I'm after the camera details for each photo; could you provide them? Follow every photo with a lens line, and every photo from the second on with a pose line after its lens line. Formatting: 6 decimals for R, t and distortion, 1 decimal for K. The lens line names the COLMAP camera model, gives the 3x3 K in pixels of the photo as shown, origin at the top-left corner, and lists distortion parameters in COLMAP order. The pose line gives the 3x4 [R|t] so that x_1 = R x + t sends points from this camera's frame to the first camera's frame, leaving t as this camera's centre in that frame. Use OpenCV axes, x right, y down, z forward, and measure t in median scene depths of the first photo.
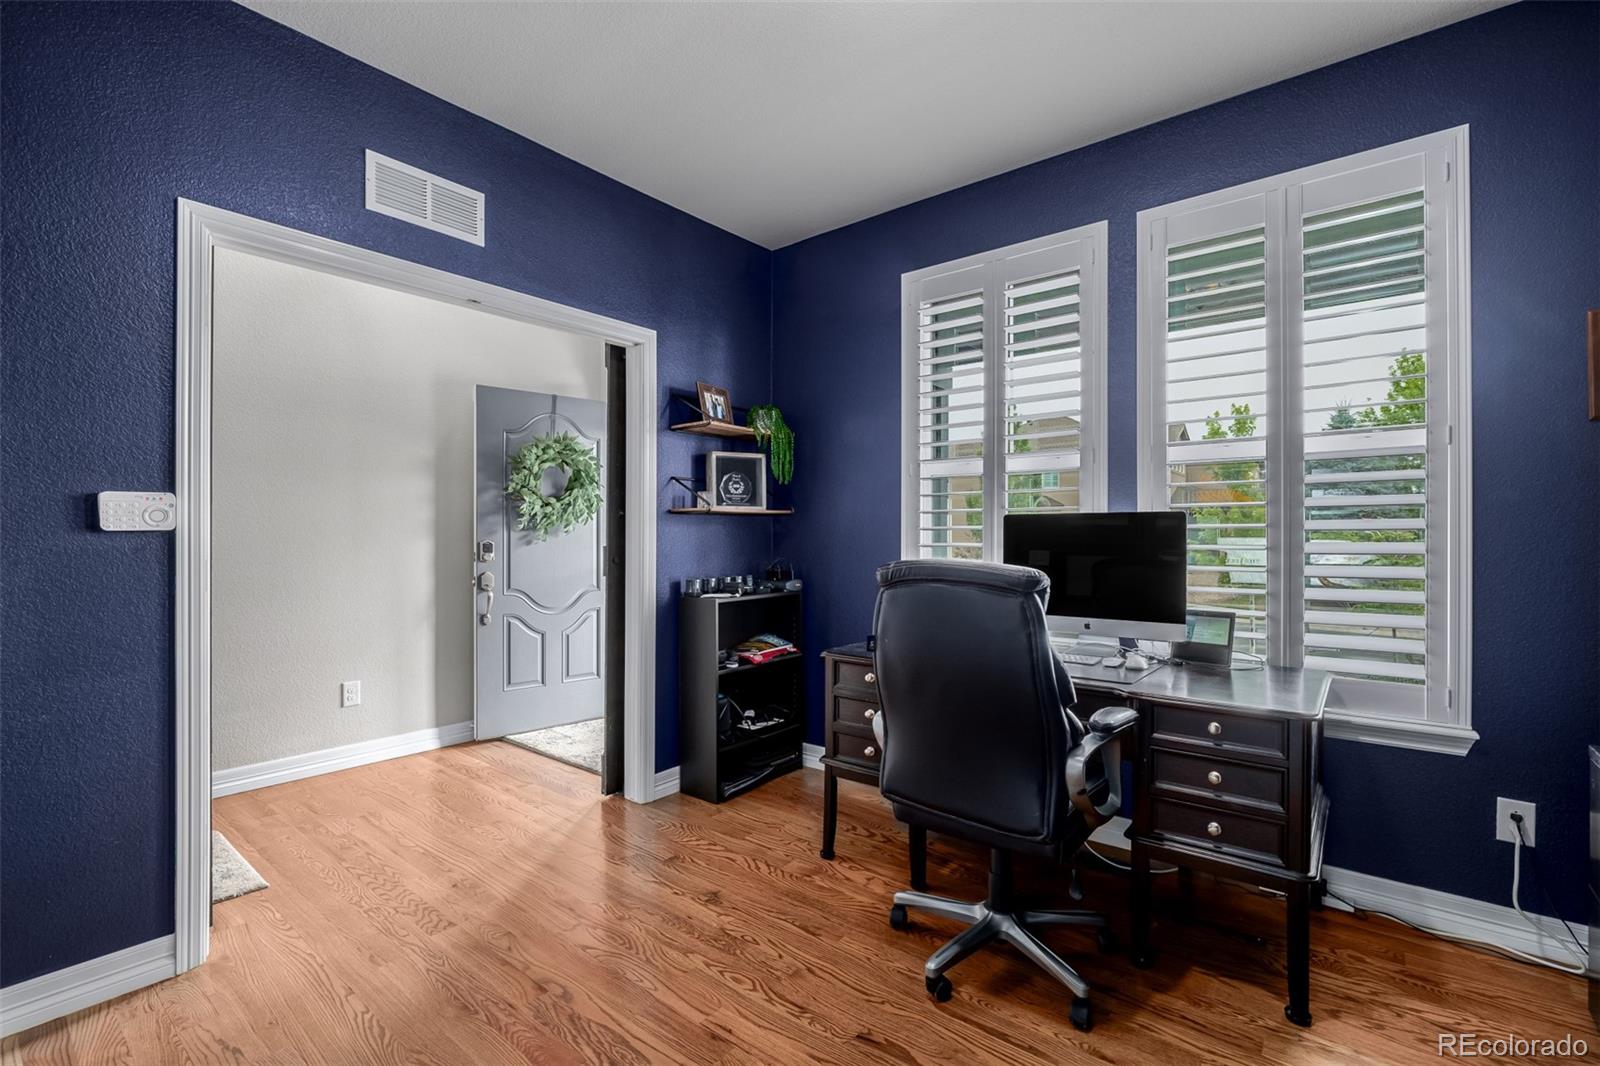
lens RADIAL K [[728.7, 0, 800.0], [0, 728.7, 533.0], [0, 0, 1]] dist [-0.003061, -0.000182]
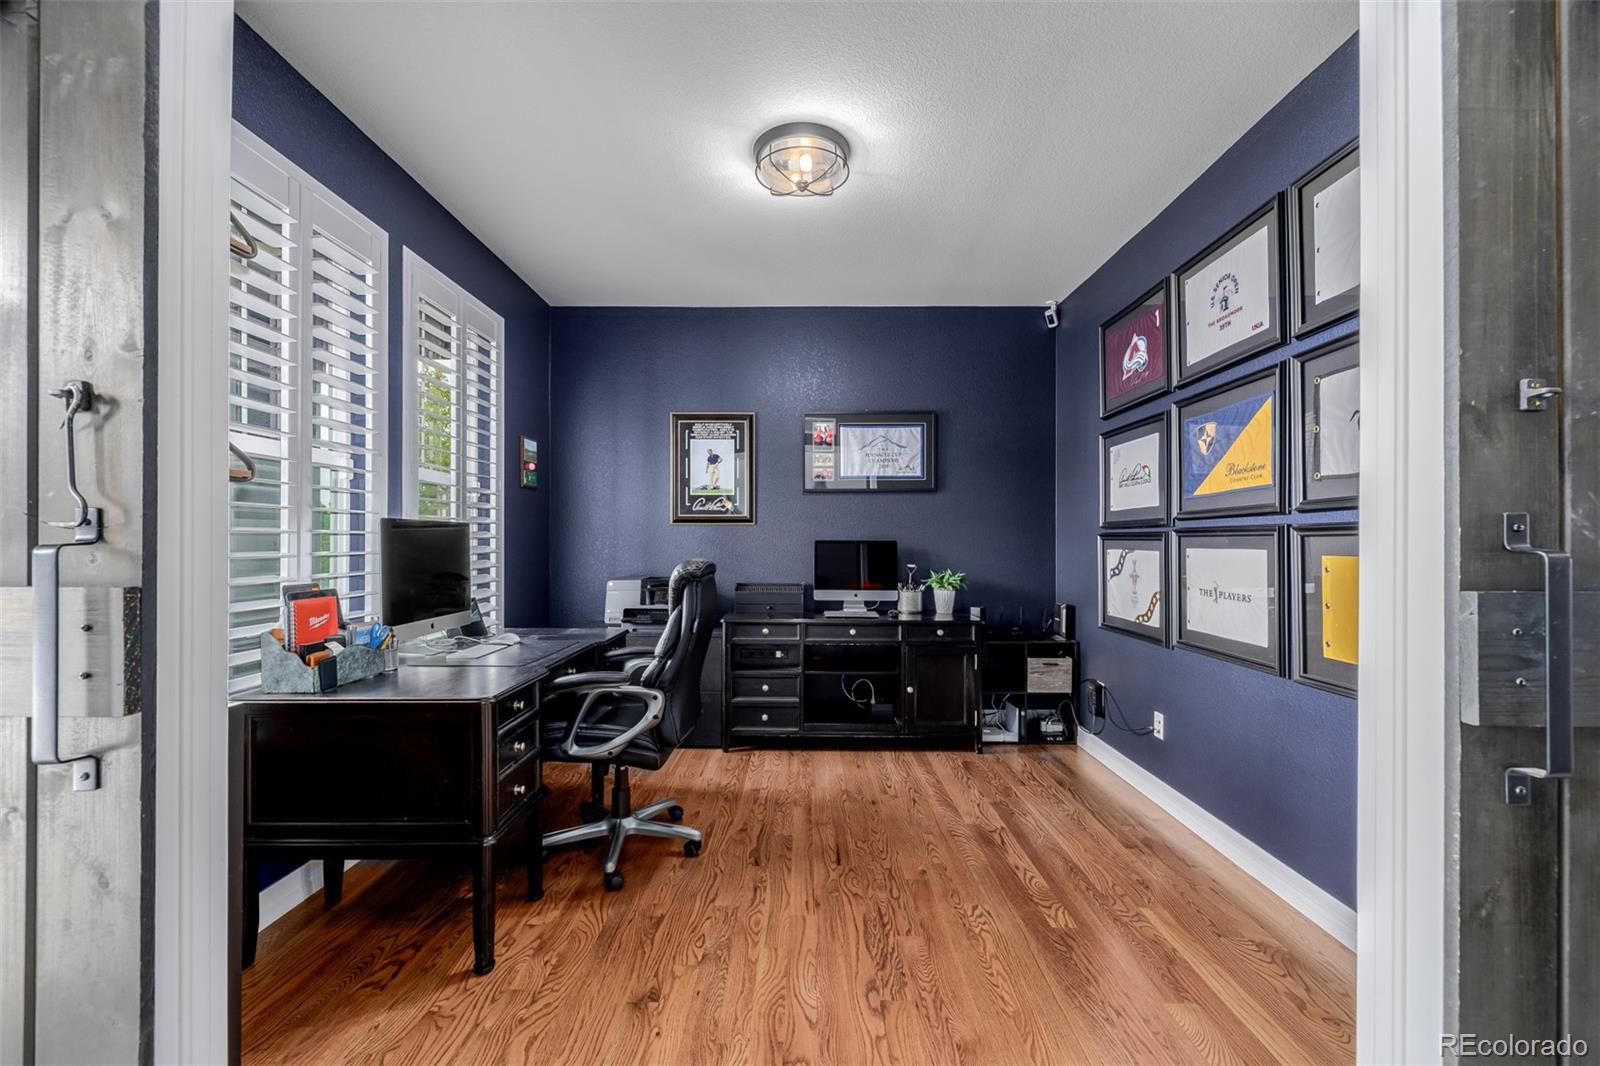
lens RADIAL K [[670.9, 0, 794.4], [0, 670.9, 536.8], [0, 0, 1]] dist [-0.001385, 0.000584]
pose [[-0.621871, 0.000332, 0.783119, -0.969017], [-0.007386, 0.999953, -0.006290, -0.000984], [-0.783085, -0.009695, -0.621840, 1.629195]]
